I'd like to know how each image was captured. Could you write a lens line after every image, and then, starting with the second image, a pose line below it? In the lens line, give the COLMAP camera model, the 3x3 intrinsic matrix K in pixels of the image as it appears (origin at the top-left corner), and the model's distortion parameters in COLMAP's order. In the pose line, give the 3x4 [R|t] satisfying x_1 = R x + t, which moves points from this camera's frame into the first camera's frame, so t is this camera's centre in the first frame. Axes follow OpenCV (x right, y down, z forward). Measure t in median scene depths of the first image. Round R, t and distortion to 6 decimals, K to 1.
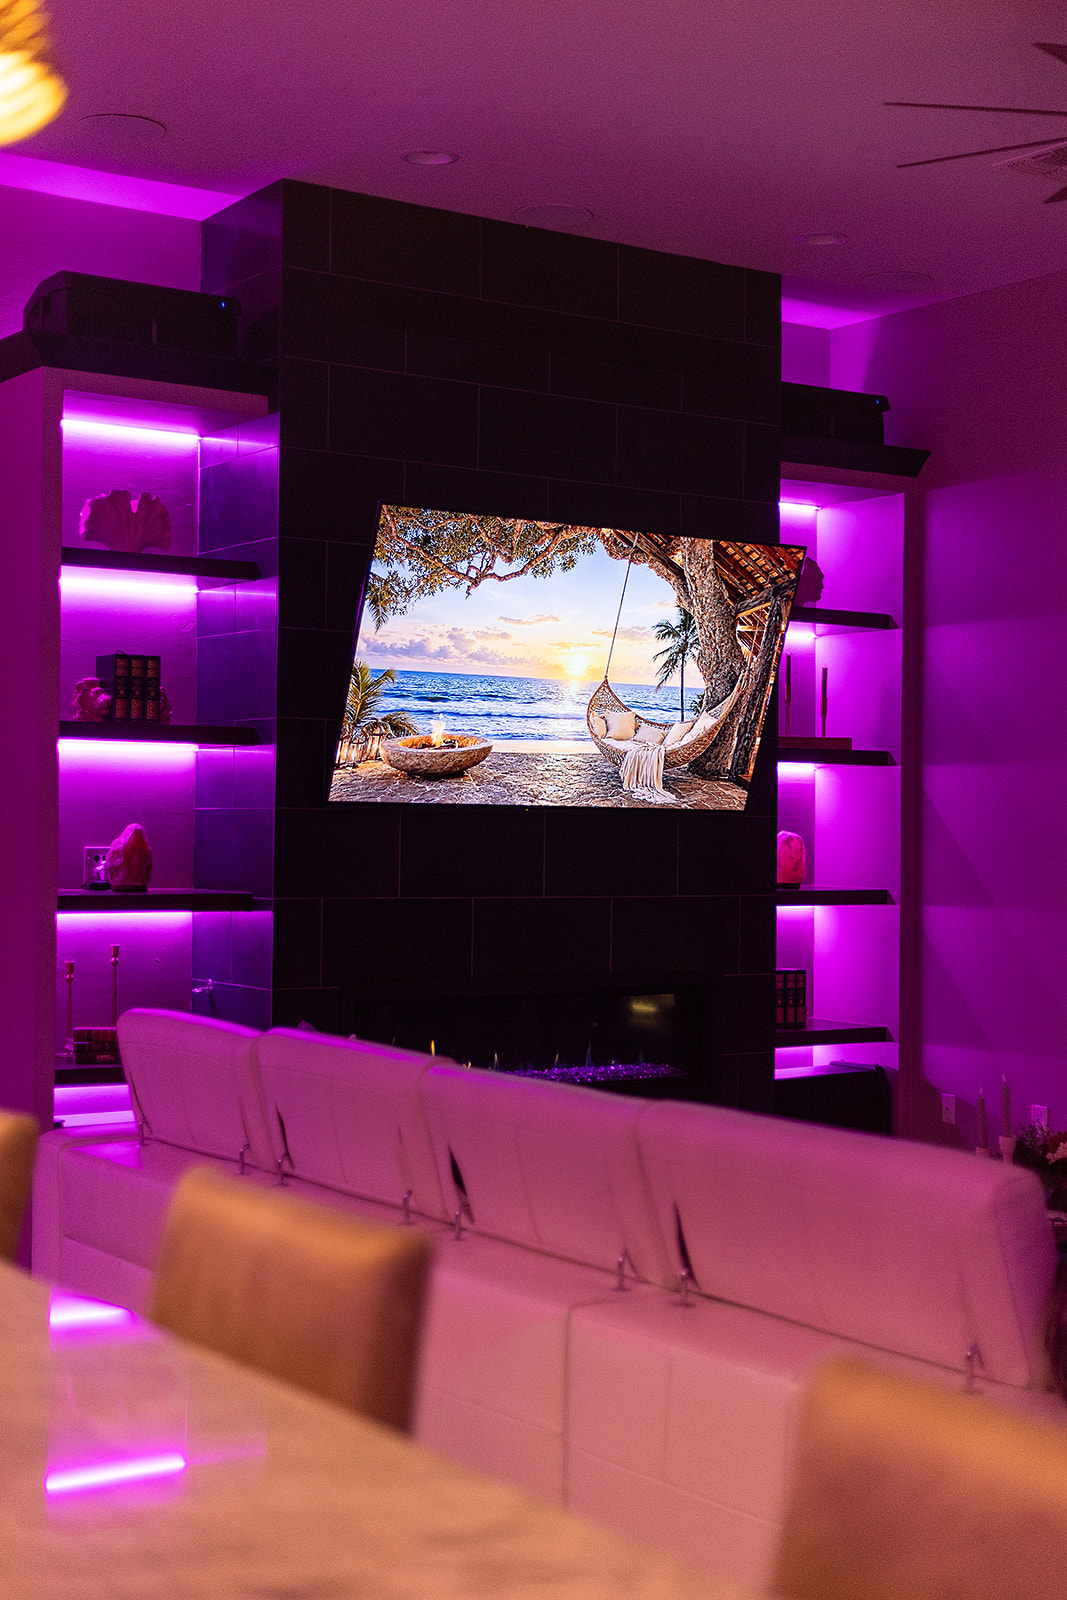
lens RADIAL K [[2319.2, 0, 533.1], [0, 2319.2, 802.2], [0, 0, 1]] dist [0.014473, 0.000000]
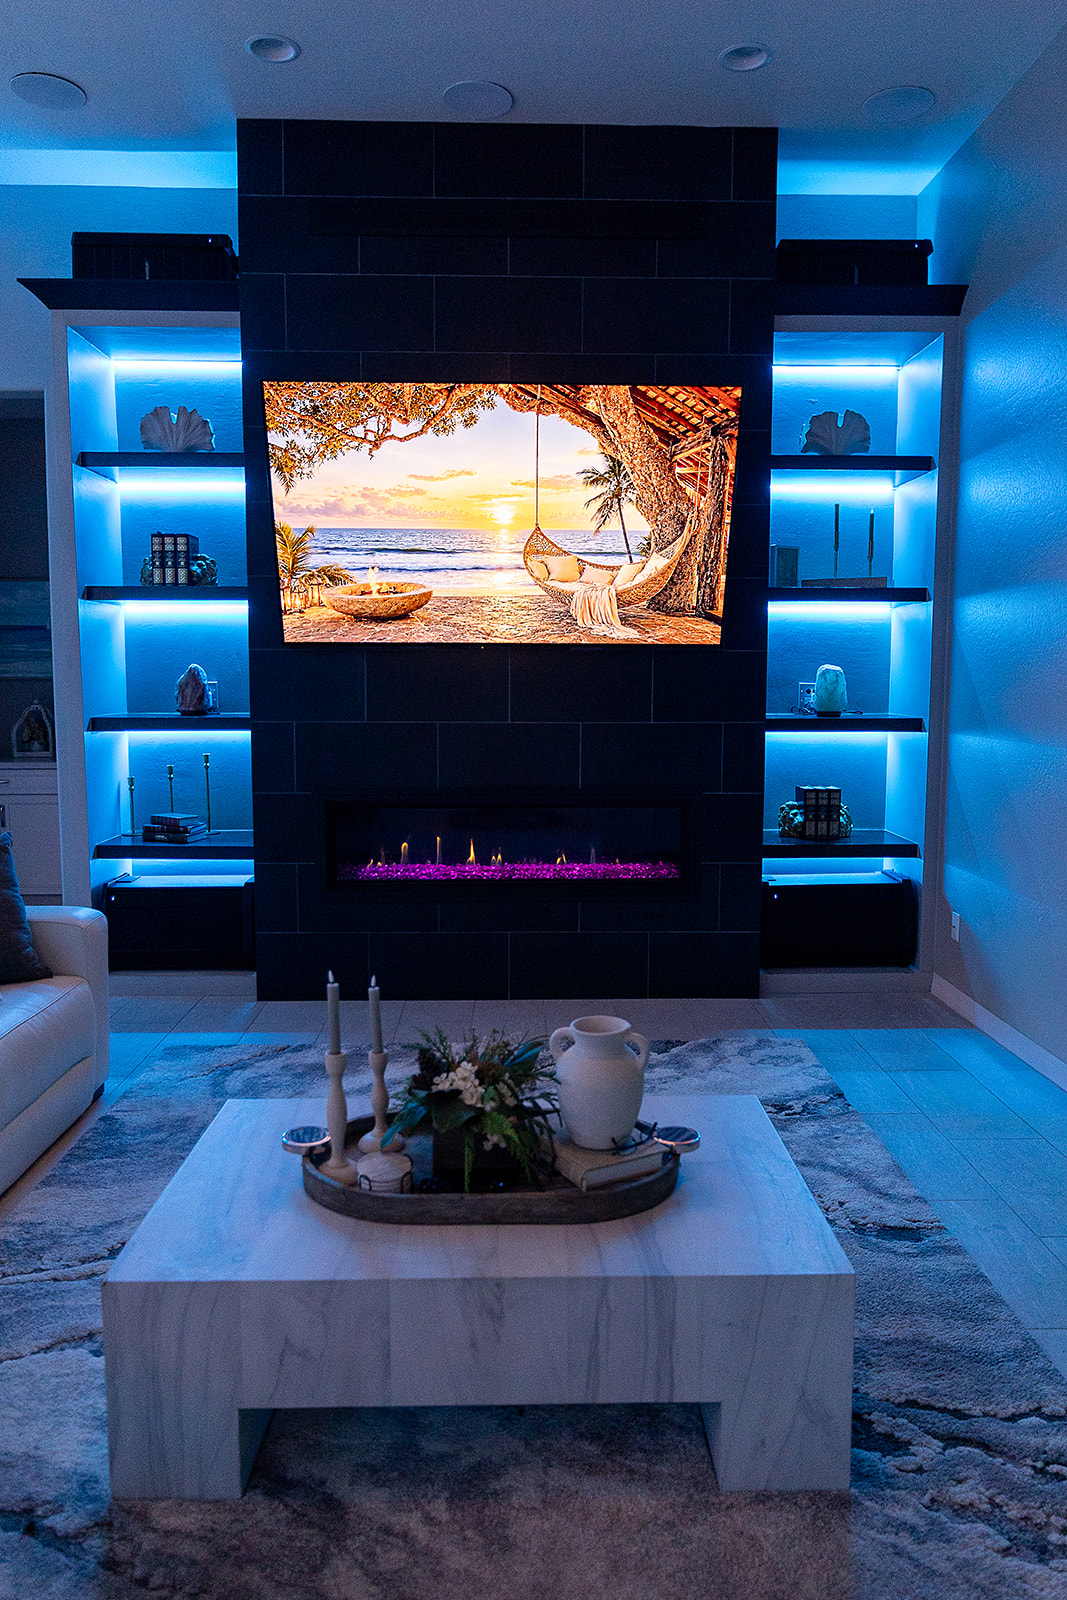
lens RADIAL K [[1135.3, 0, 536.0], [0, 1135.3, 797.3], [0, 0, 1]] dist [0.001373, 0.000603]
pose [[0.838713, 0.039941, -0.543107, 0.334398], [0.015339, 0.995178, 0.096875, 0.024034], [0.544358, -0.089582, 0.834056, 0.530552]]
